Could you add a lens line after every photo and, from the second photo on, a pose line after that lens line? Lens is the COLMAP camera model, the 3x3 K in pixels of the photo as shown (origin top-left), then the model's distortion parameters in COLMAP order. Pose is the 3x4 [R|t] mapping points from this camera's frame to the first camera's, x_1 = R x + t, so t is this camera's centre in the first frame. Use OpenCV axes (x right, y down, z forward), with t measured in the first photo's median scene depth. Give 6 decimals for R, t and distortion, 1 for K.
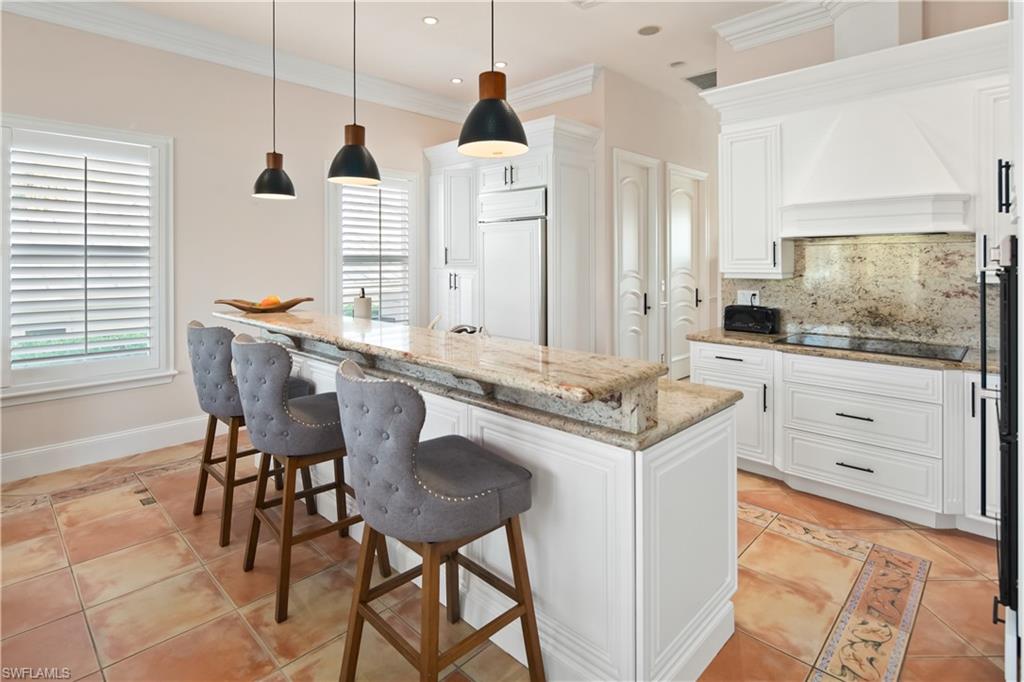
lens RADIAL K [[502.1, 0, 497.8], [0, 502.1, 263.1], [0, 0, 1]] dist [0.004383, -0.000342]
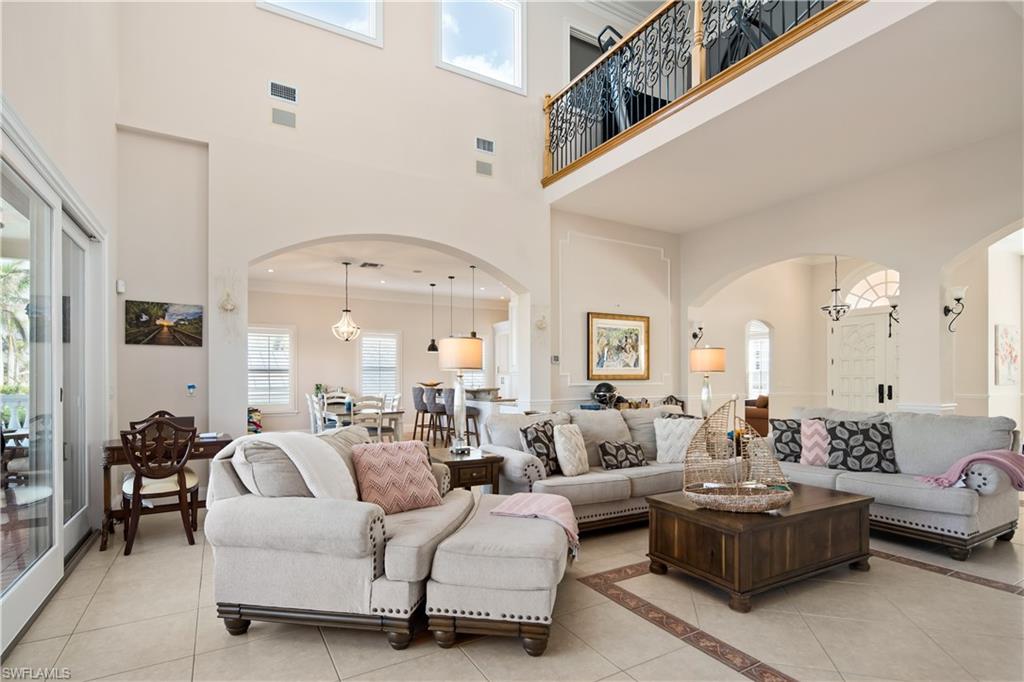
lens RADIAL K [[502.1, 0, 506.6], [0, 502.1, 373.7], [0, 0, 1]] dist [0.004383, -0.000342]
pose [[0.965779, -0.003688, -0.259339, 0.773698], [-0.000451, 0.999873, -0.015900, 0.059091], [0.259365, 0.015473, 0.965656, -1.813446]]
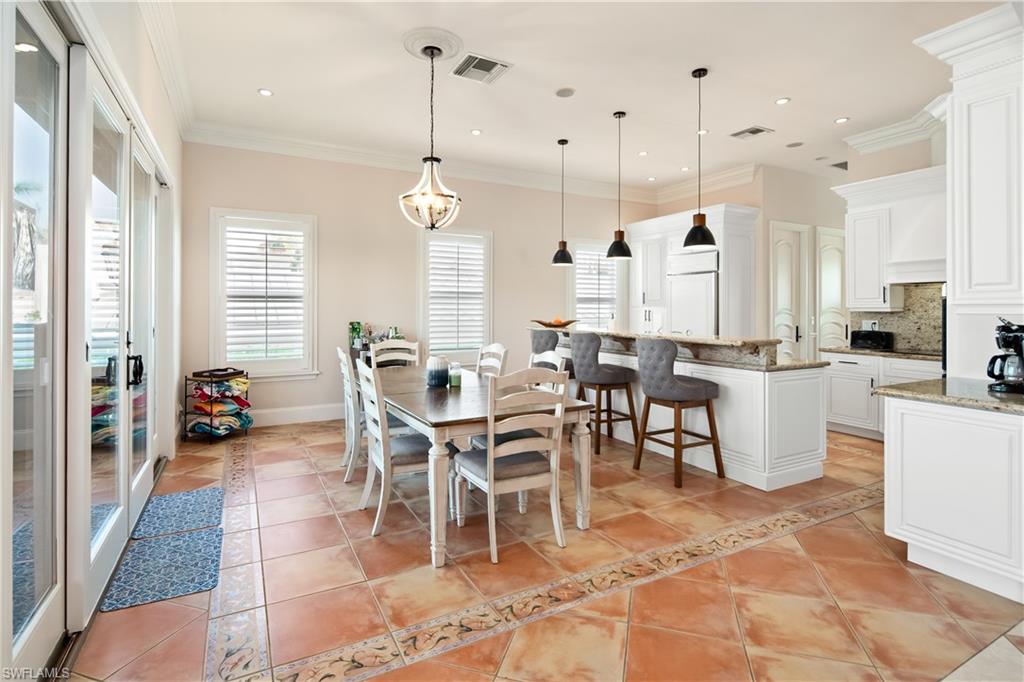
lens RADIAL K [[502.1, 0, 503.6], [0, 502.1, 308.0], [0, 0, 1]] dist [0.004383, -0.000342]
pose [[0.958685, 0.003926, -0.284442, -0.104703], [-0.005543, 0.999973, -0.004881, 0.032848], [0.284416, 0.006256, 0.958681, -0.710532]]
